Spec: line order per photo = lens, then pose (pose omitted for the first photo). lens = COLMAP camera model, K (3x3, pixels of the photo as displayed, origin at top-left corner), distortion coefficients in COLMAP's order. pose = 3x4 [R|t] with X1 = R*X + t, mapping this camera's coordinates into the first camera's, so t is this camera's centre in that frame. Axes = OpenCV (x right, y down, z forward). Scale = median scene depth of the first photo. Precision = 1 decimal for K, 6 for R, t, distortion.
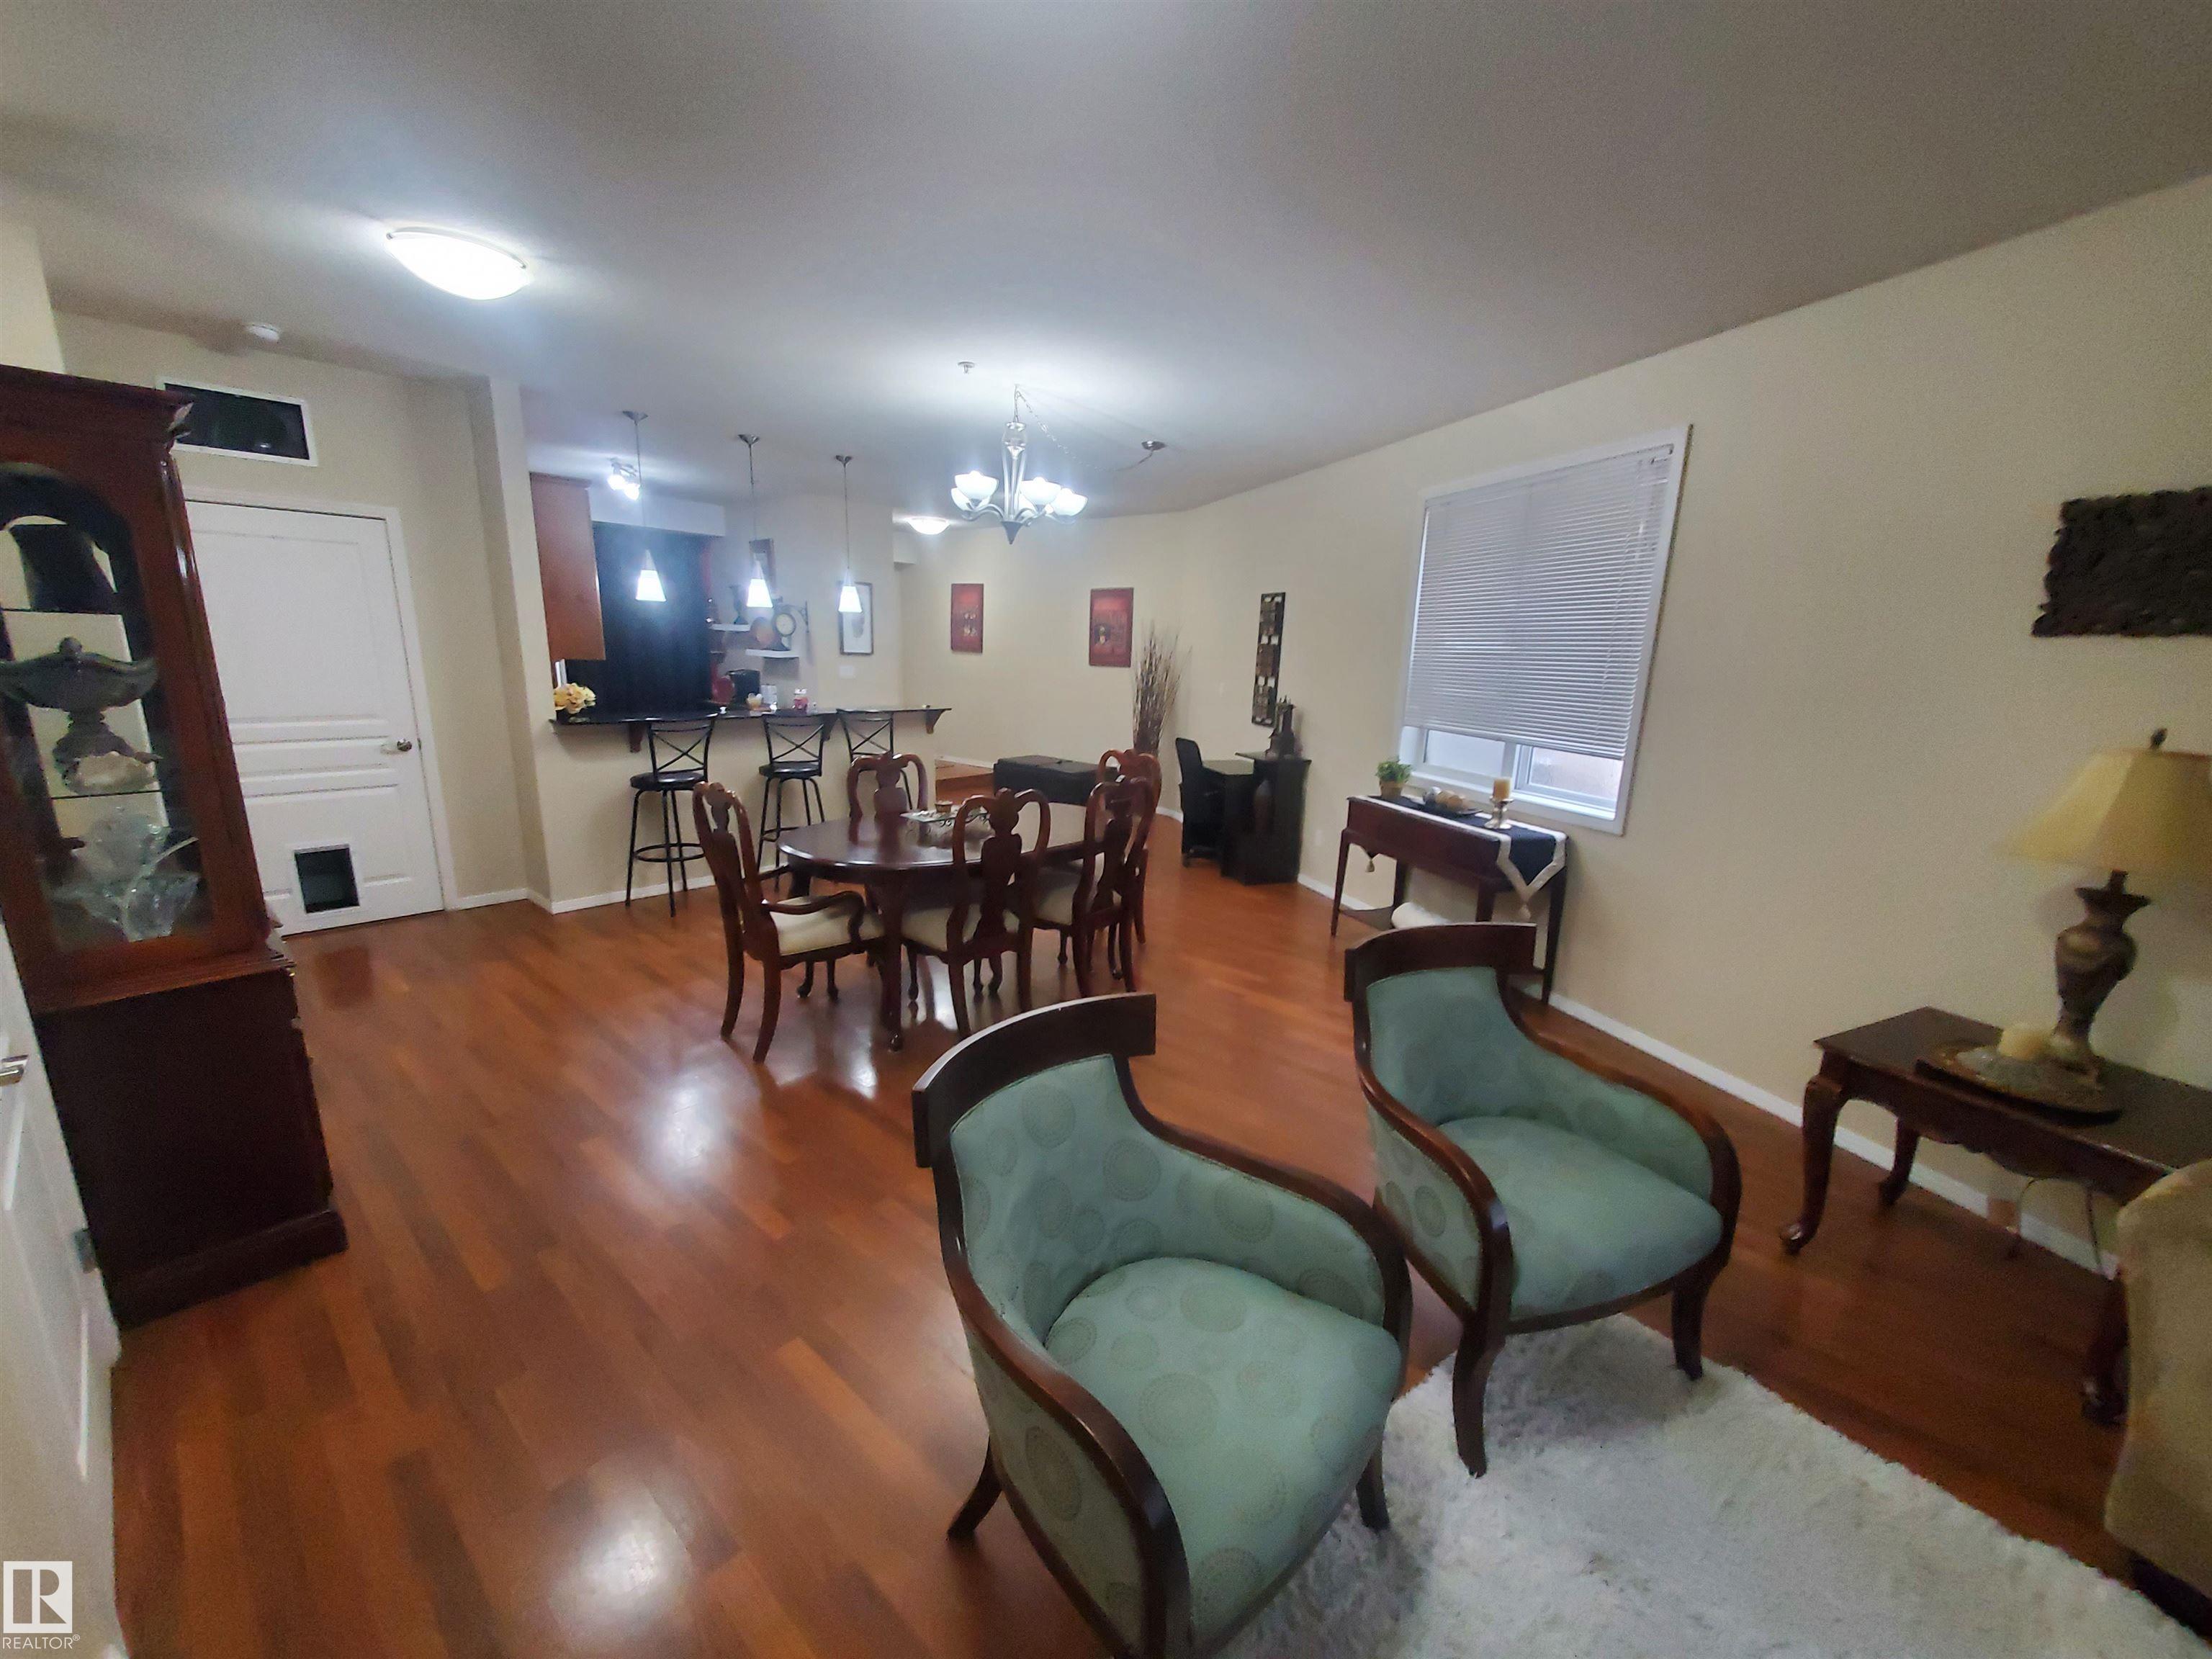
lens RADIAL K [[894.6, 0, 1089.7], [0, 894.6, 863.4], [0, 0, 1]] dist [-0.000720, -0.000512]
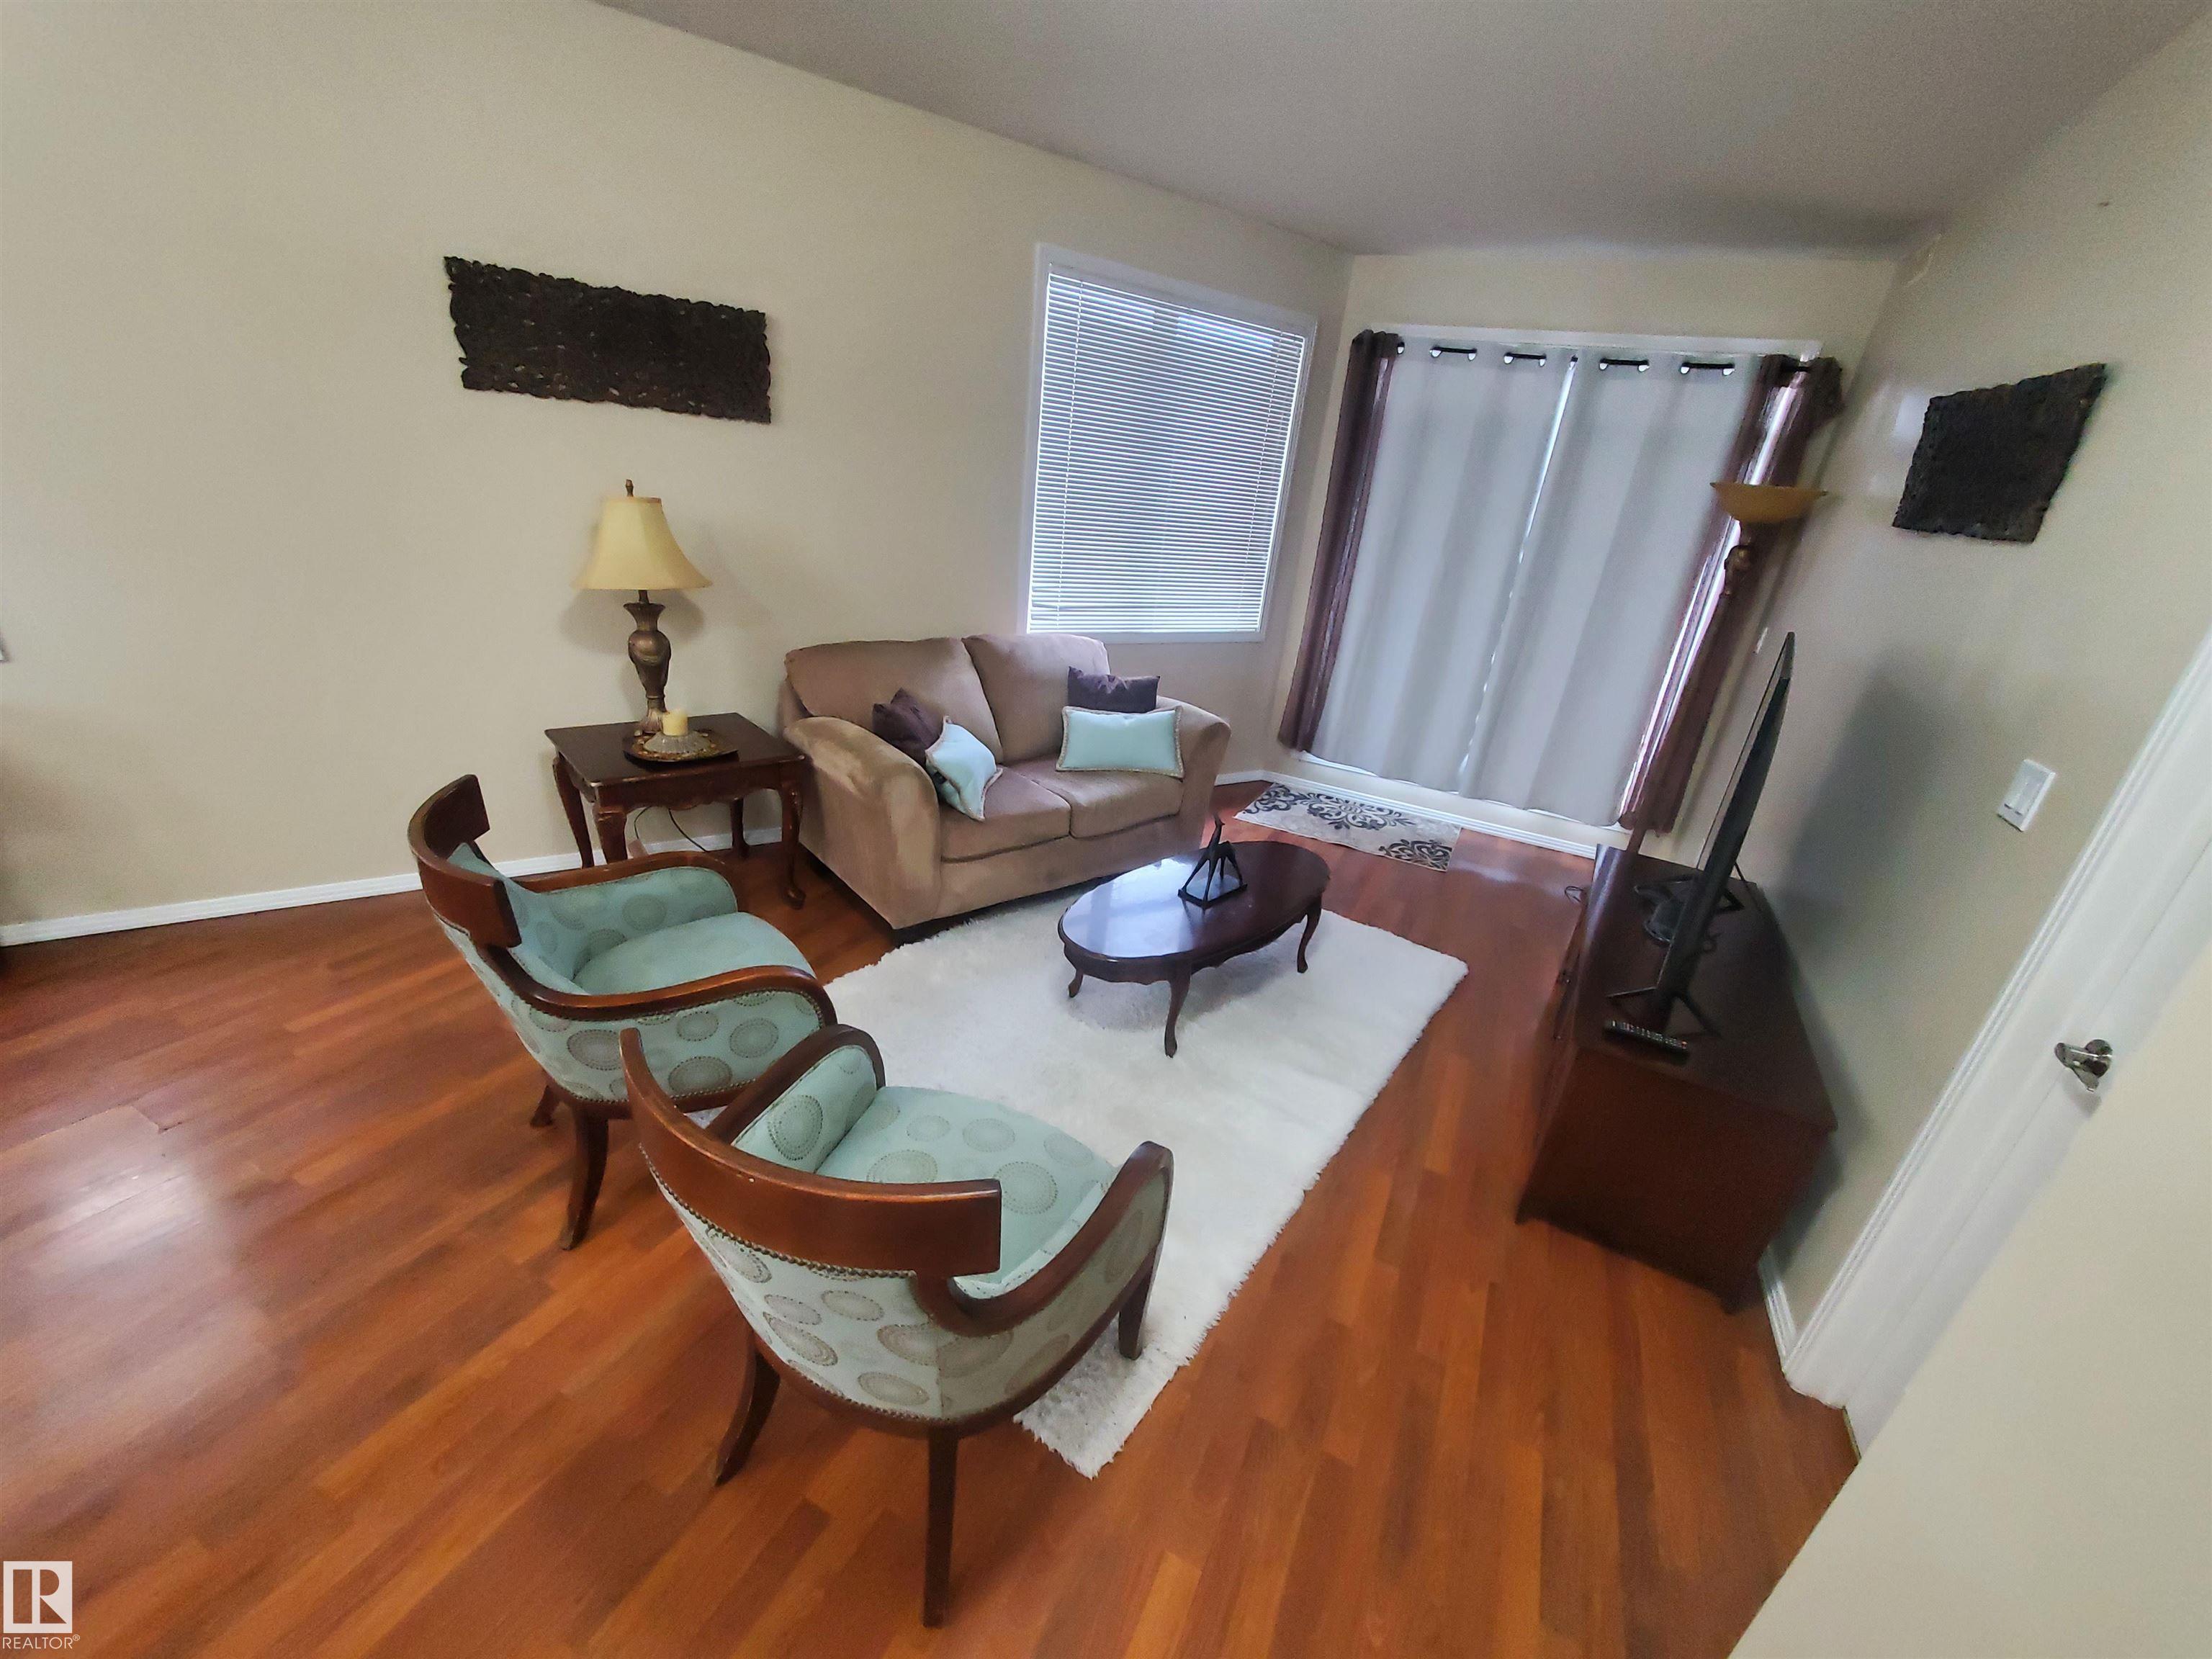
lens RADIAL K [[877.1, 0, 1107.8], [0, 877.1, 854.6], [0, 0, 1]] dist [0.002004, -0.000344]
pose [[-0.241242, -0.445233, 0.862305, -0.253517], [0.132912, 0.865017, 0.483818, -0.125967], [-0.961320, 0.231328, -0.149501, 0.375916]]
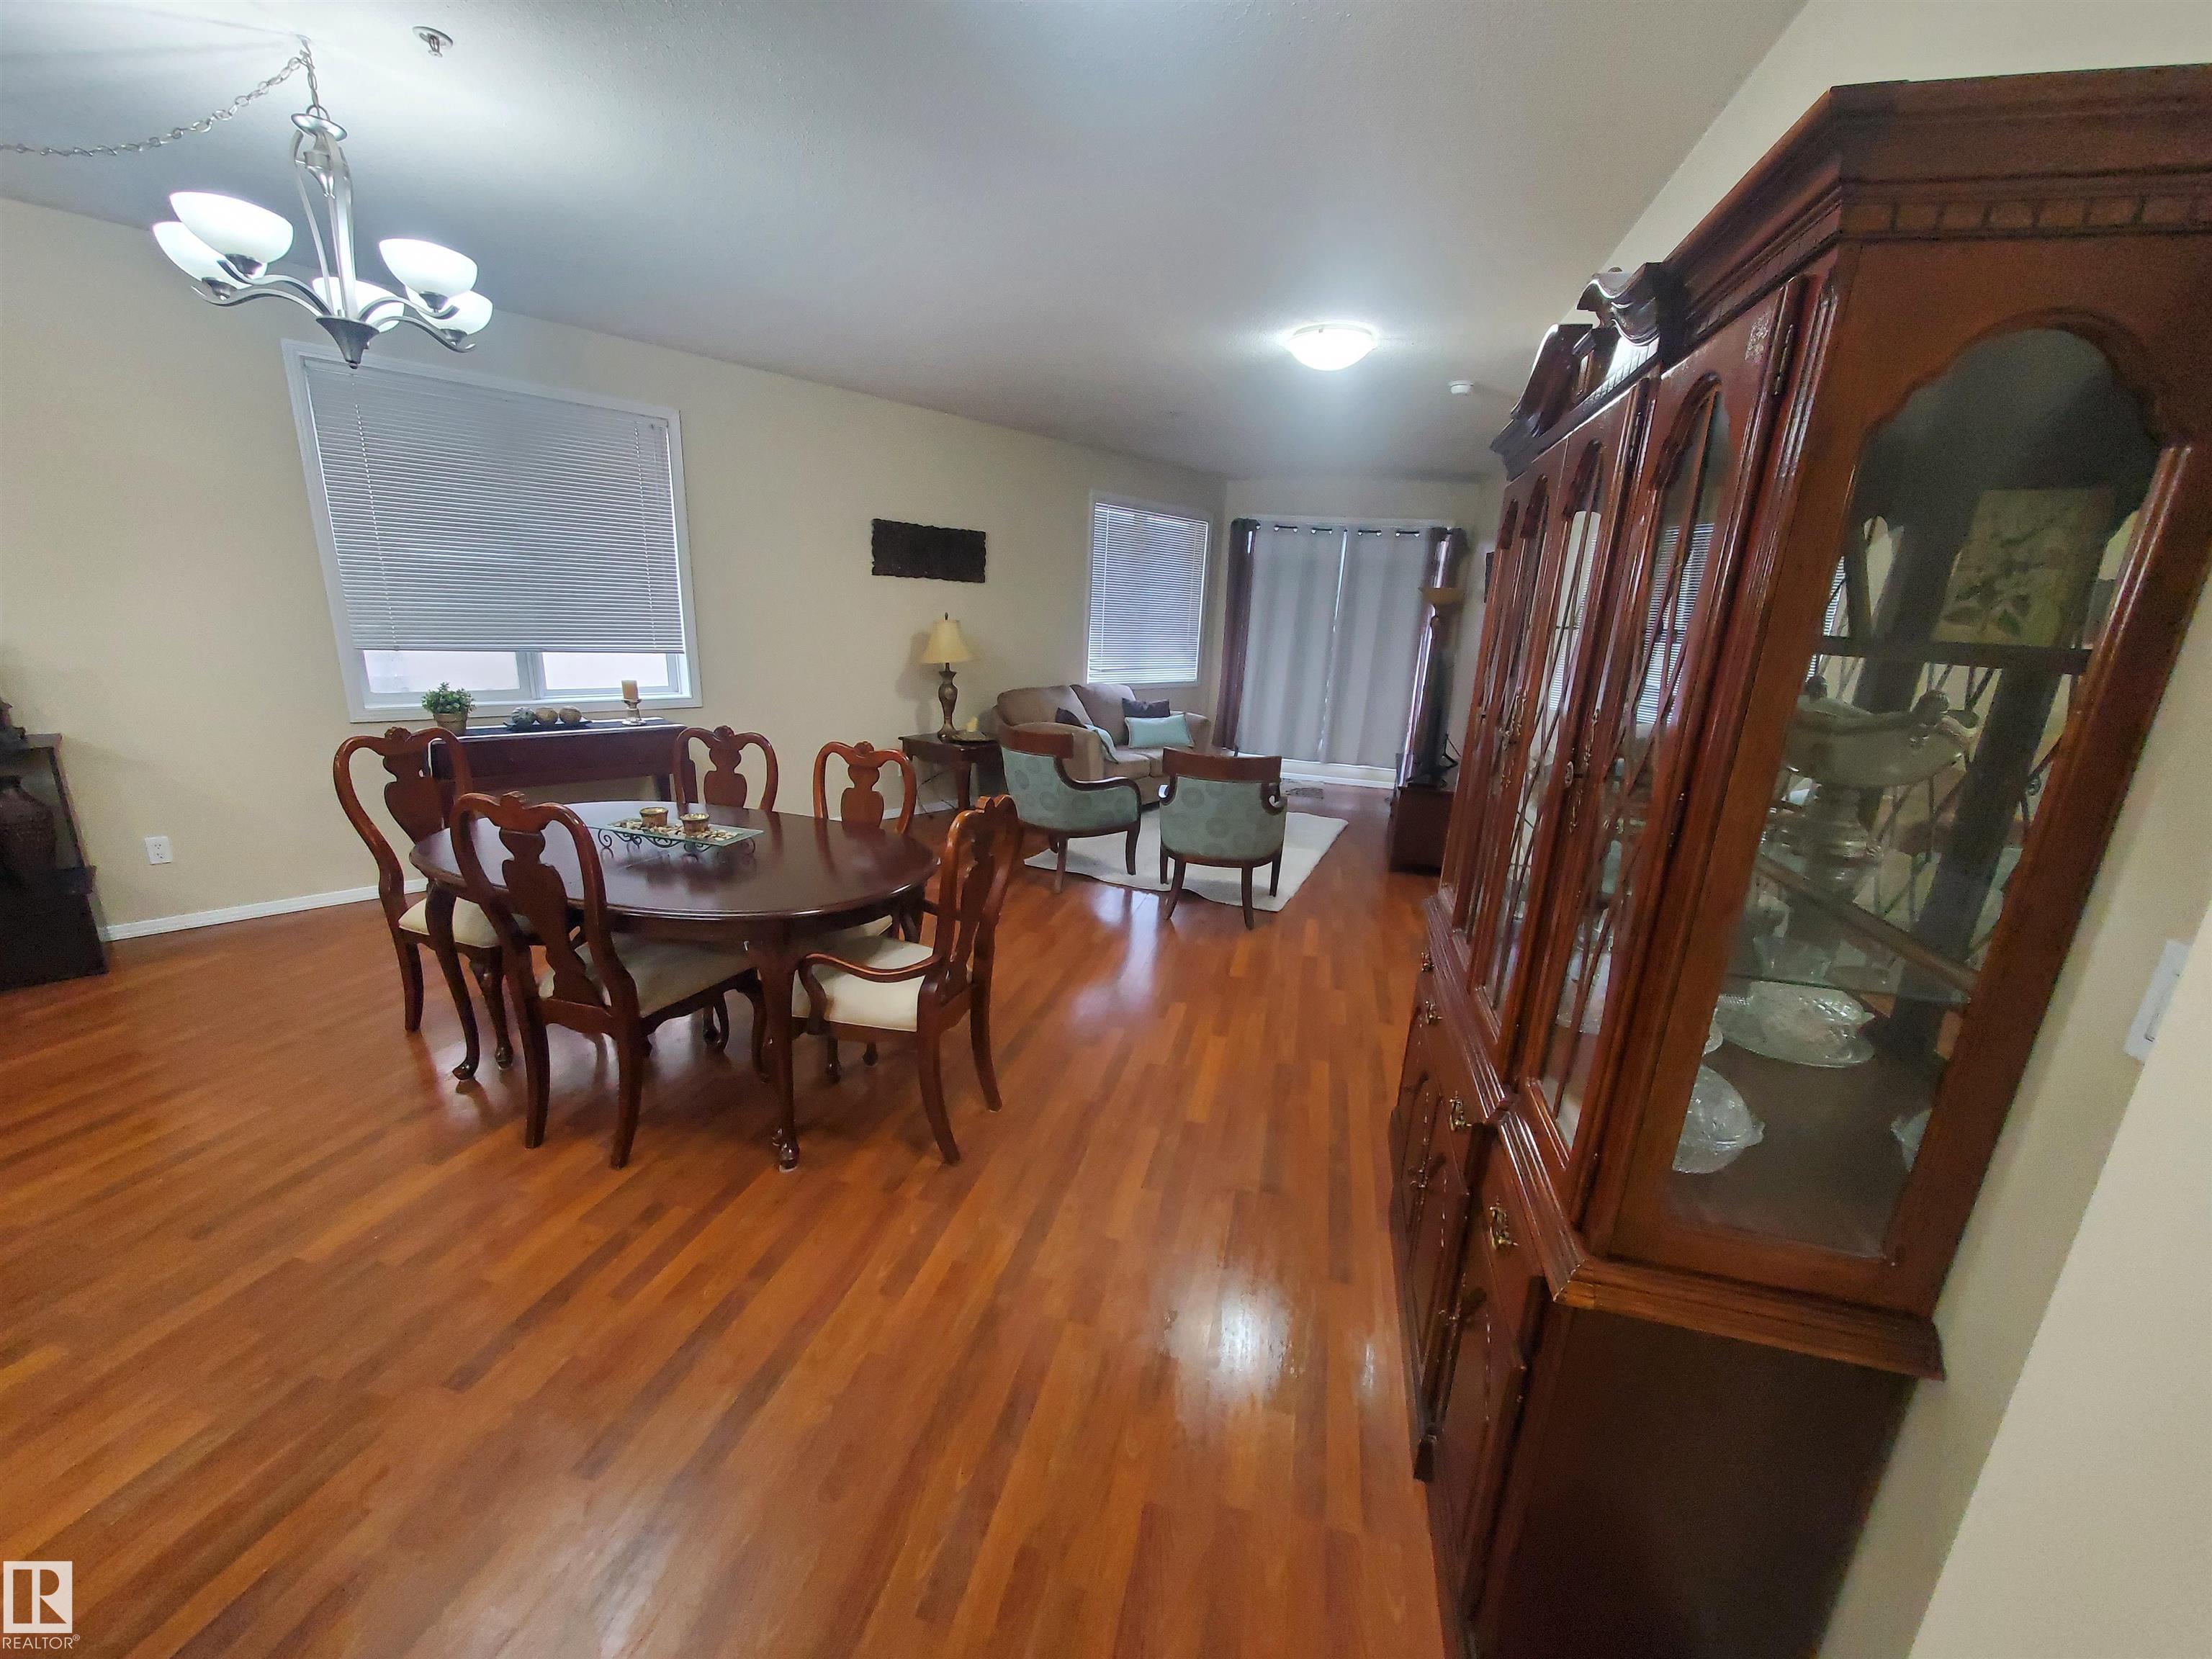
lens RADIAL K [[877.1, 0, 1107.8], [0, 877.1, 854.6], [0, 0, 1]] dist [0.002004, -0.000344]
pose [[-0.444322, -0.303720, 0.842812, -1.022439], [0.153875, 0.900924, 0.405782, -0.312768], [-0.882553, 0.309986, -0.353566, 1.078358]]
